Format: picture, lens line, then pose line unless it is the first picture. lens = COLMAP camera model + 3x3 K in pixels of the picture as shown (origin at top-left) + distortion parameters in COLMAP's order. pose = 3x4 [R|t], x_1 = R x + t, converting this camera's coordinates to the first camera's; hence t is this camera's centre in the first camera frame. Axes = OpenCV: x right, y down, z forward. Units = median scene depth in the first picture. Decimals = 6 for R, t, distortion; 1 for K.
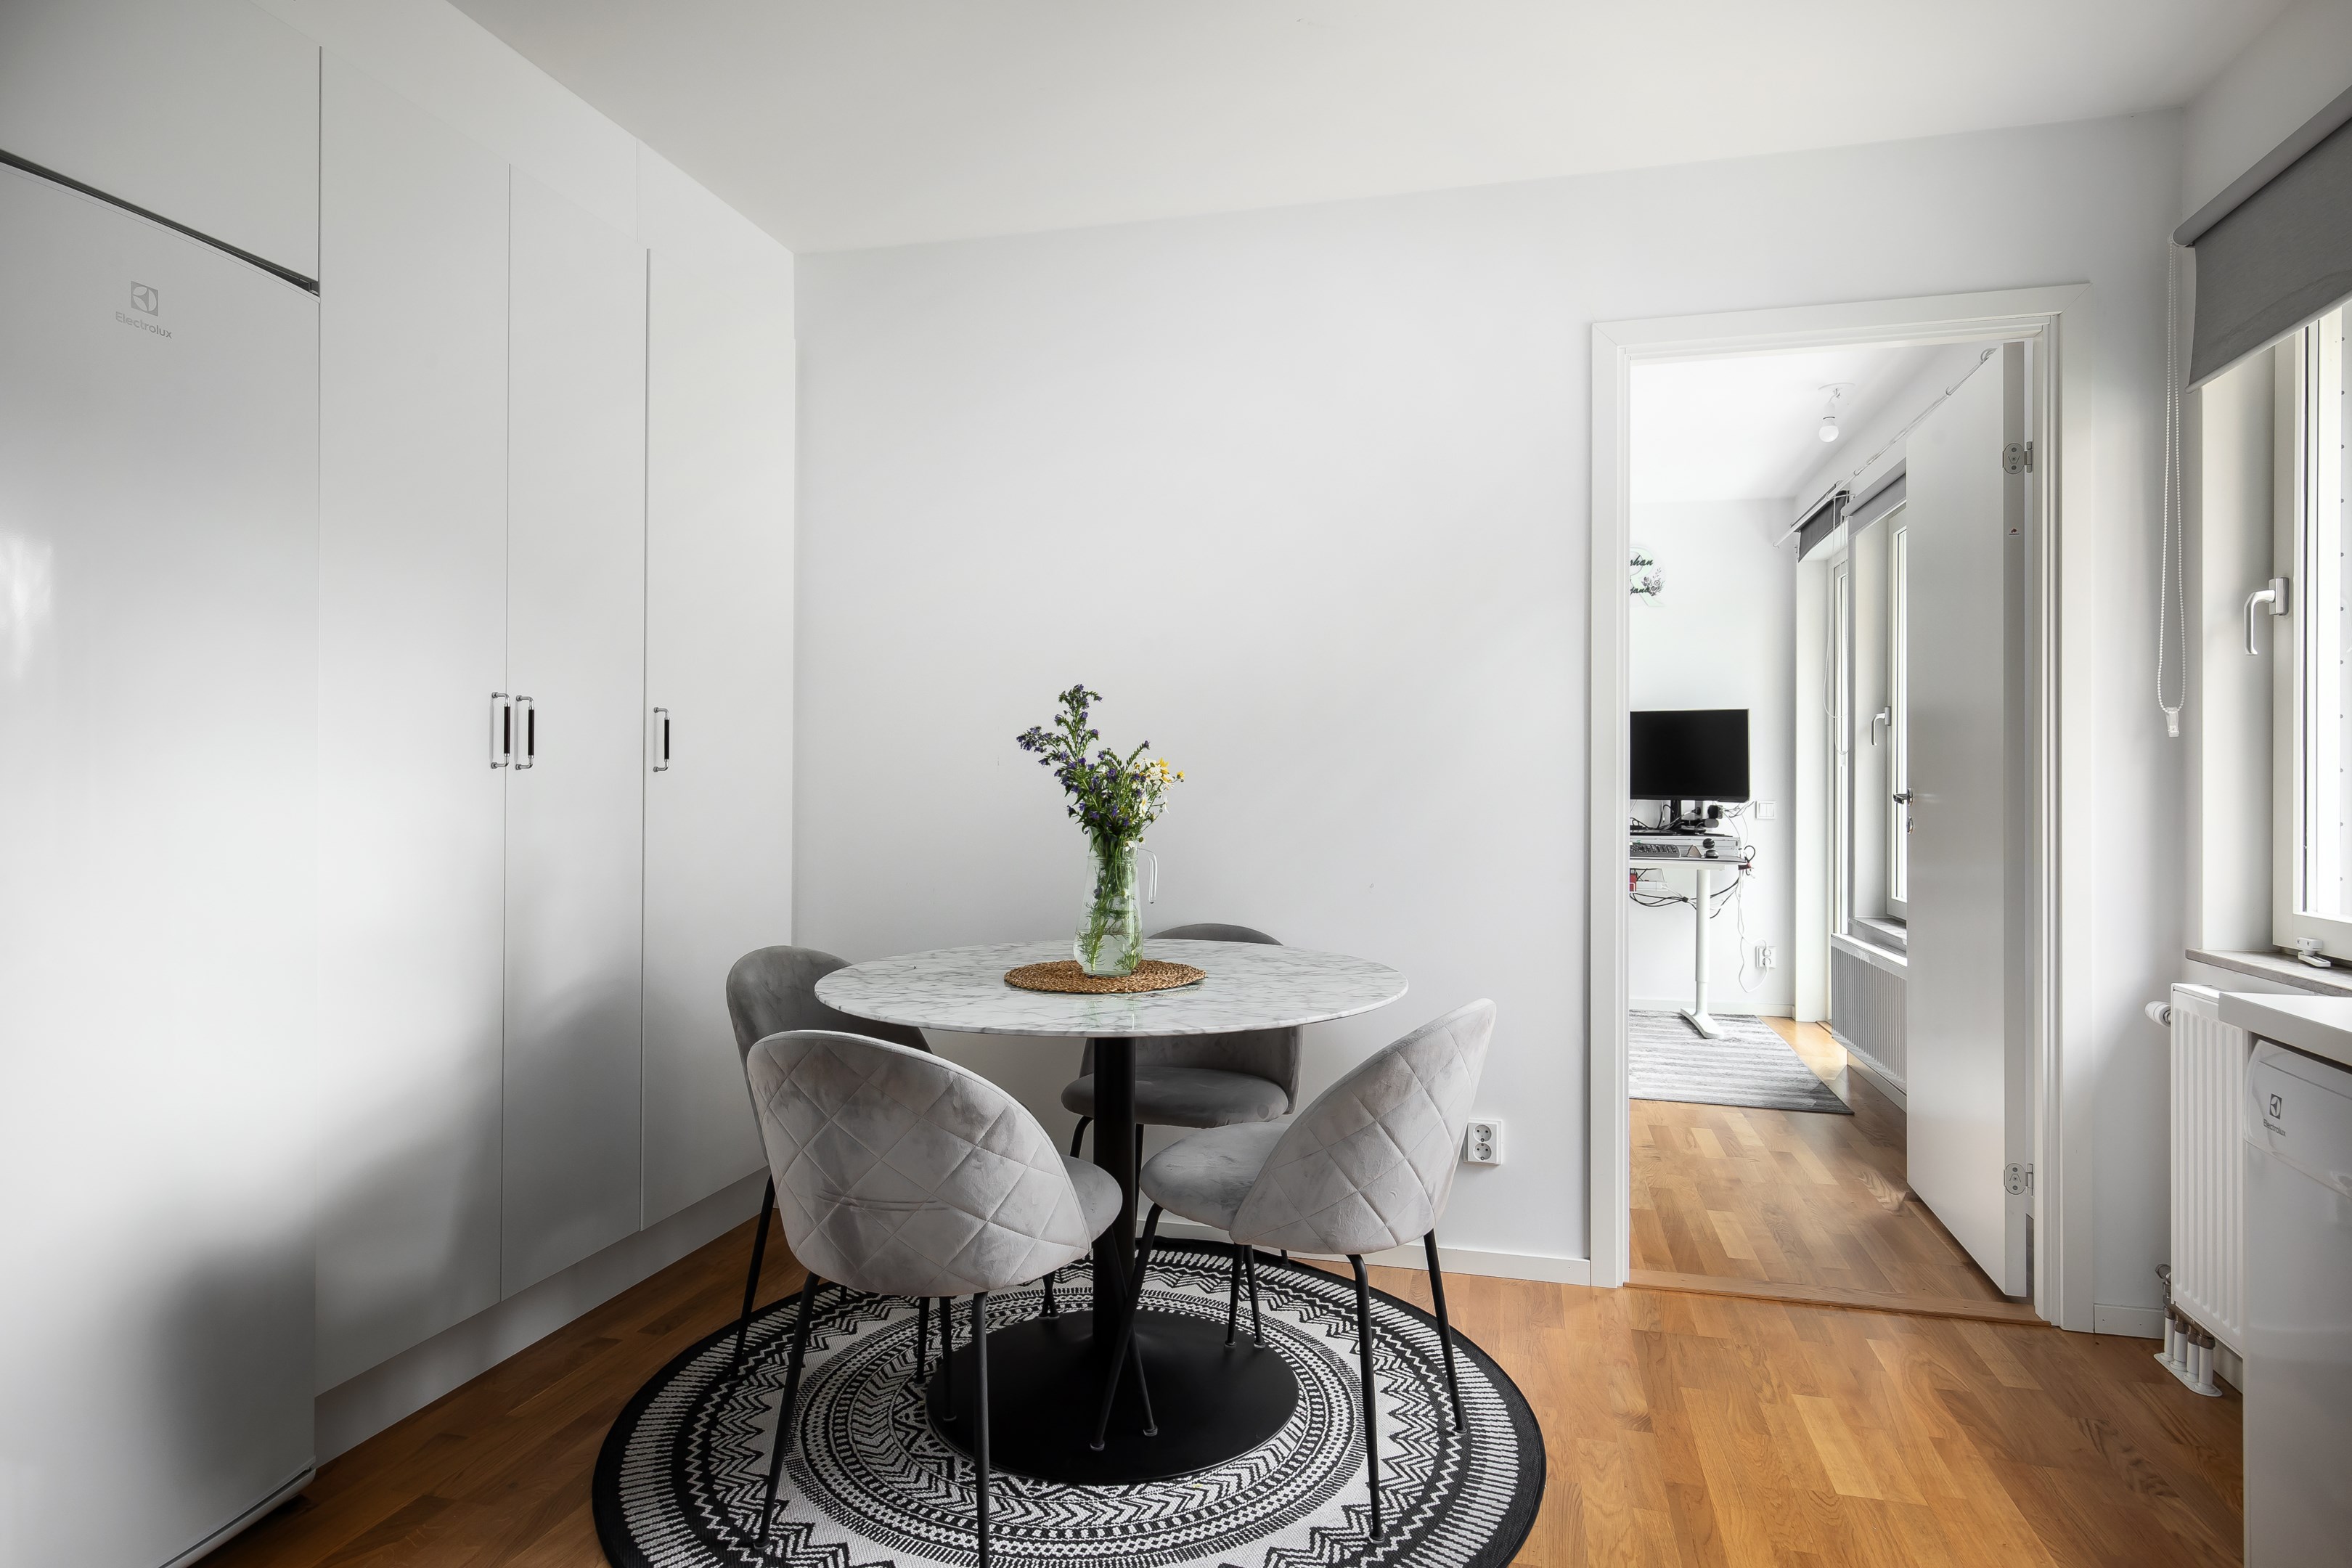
lens RADIAL K [[1294.3, 0, 1176.0], [0, 1294.3, 784.0], [0, 0, 1]] dist [0.003135, -0.002042]
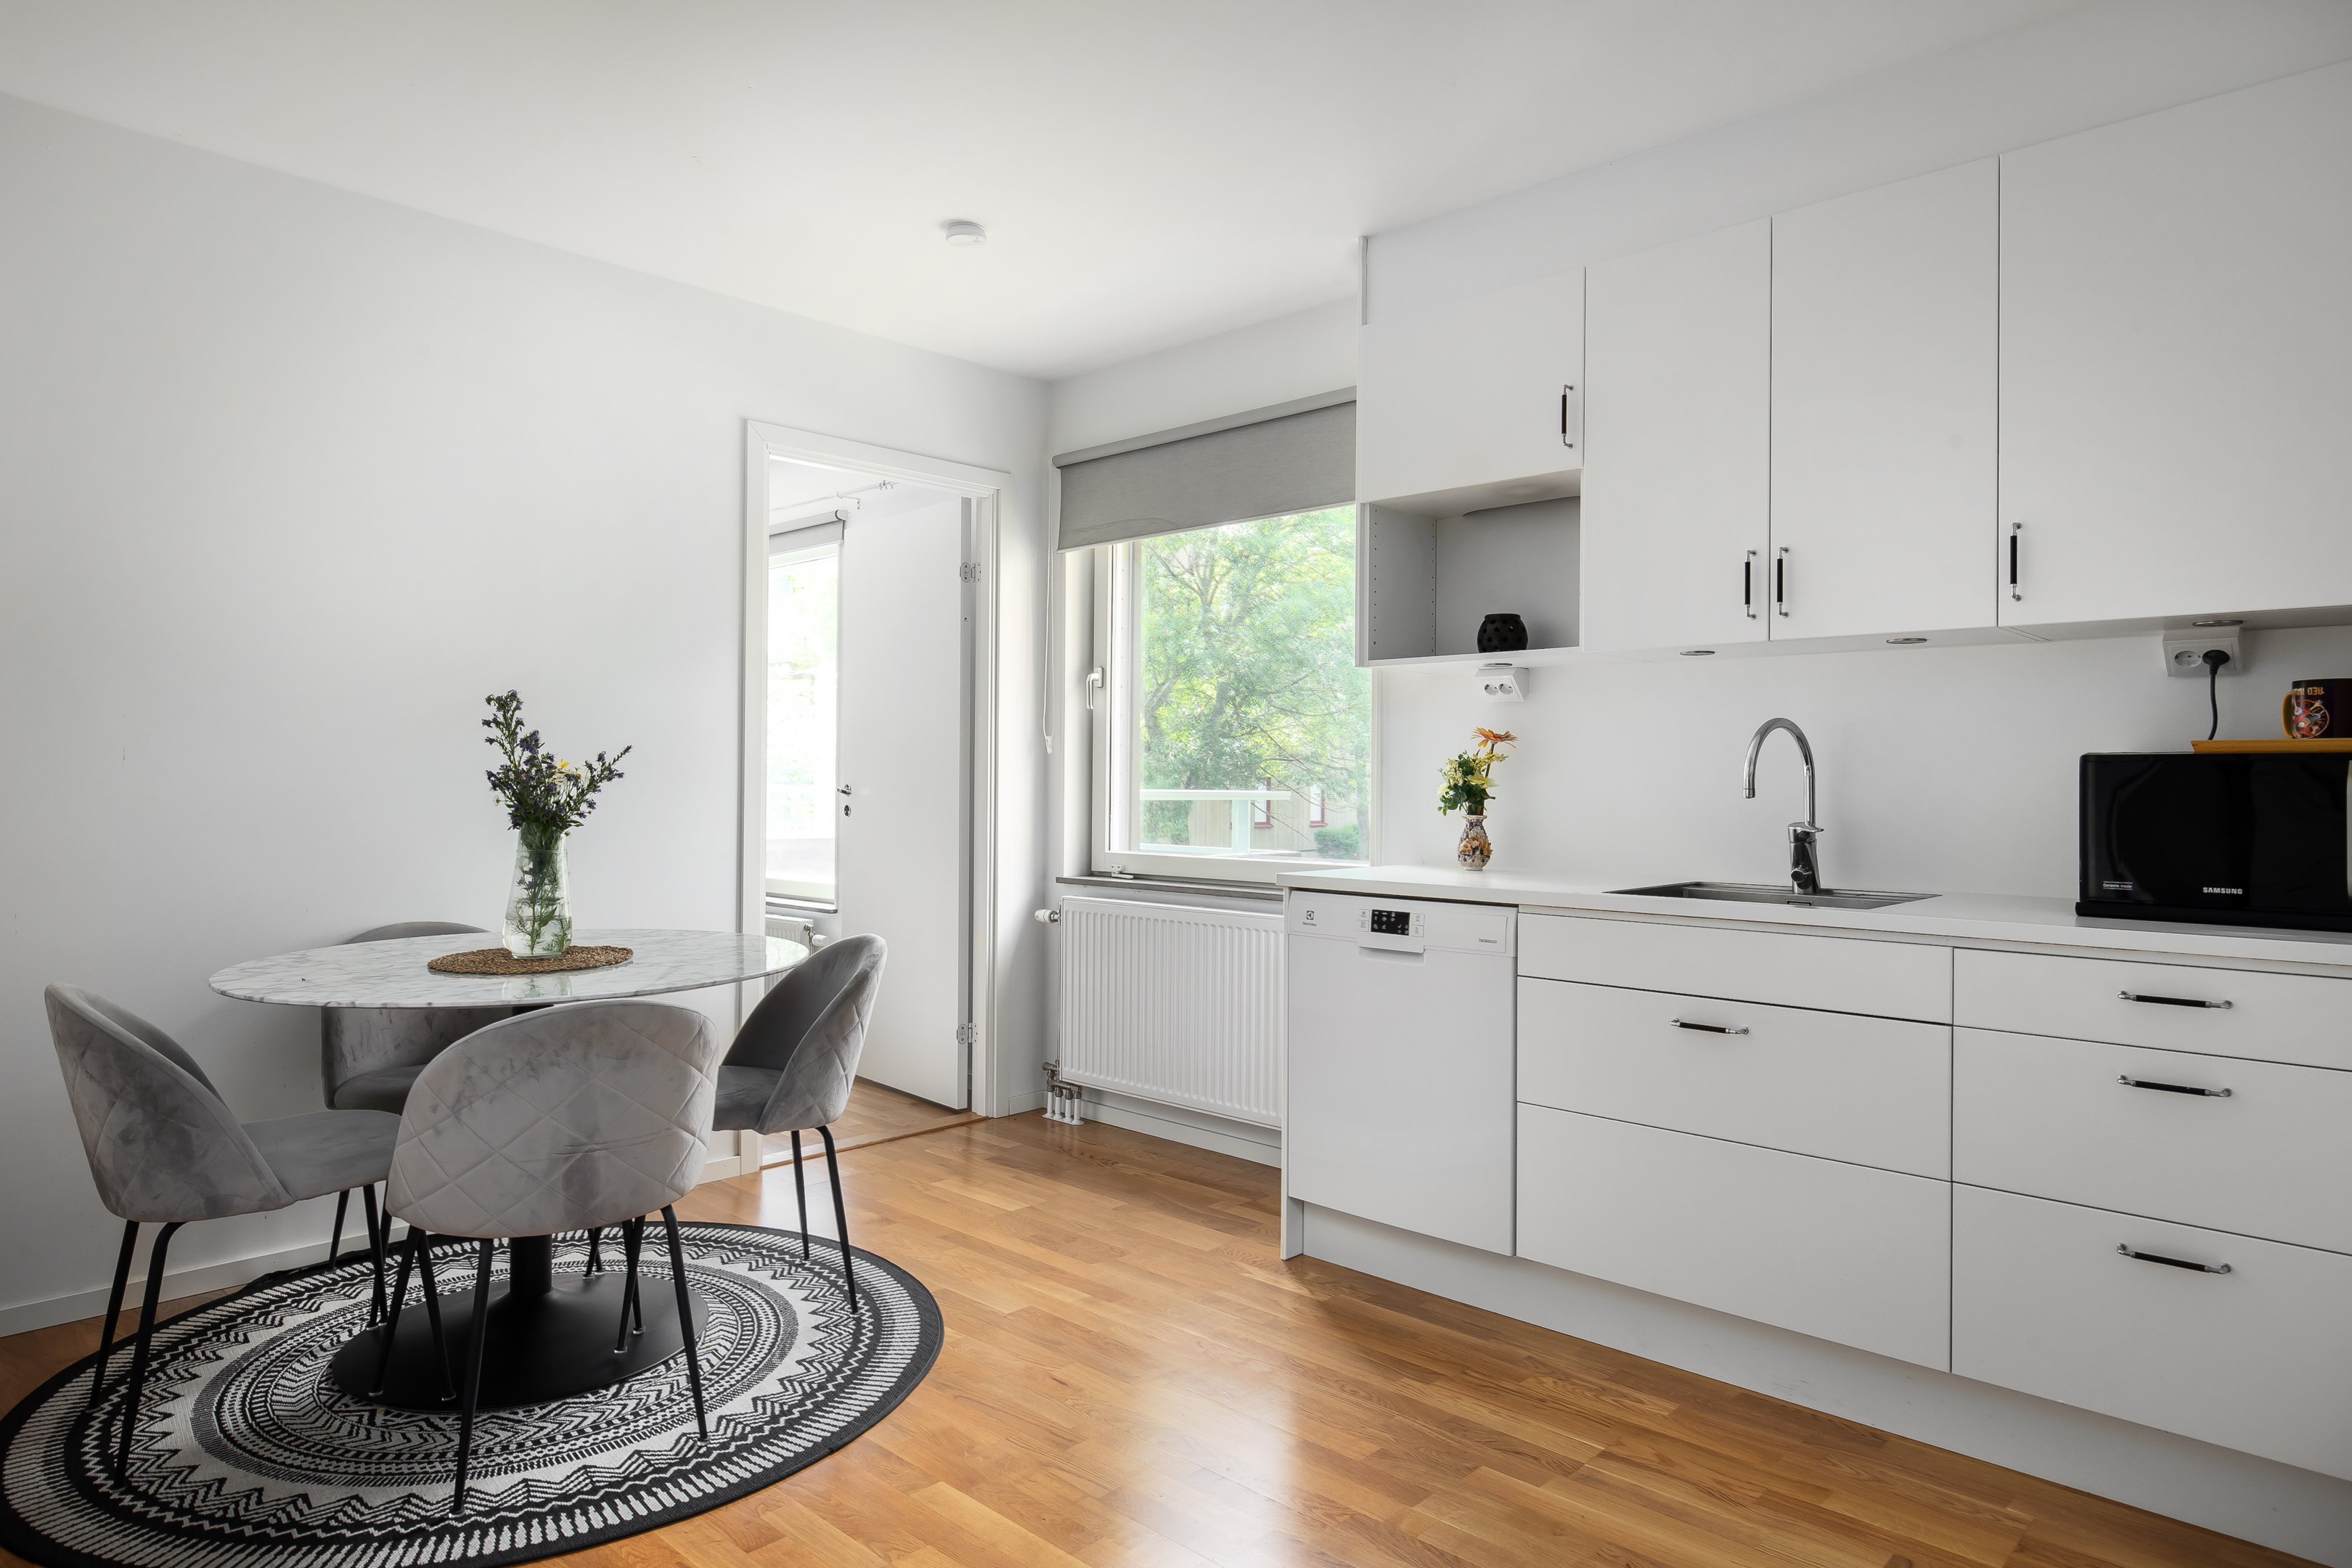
lens RADIAL K [[1376.0, 0, 1176.0], [0, 1376.0, 784.0], [0, 0, 1]] dist [-0.034414, 0.000270]
pose [[0.481818, -0.002725, 0.876267, -0.801208], [-0.004271, 0.999976, 0.005458, -0.007107], [-0.876261, -0.006372, 0.481795, -0.021897]]
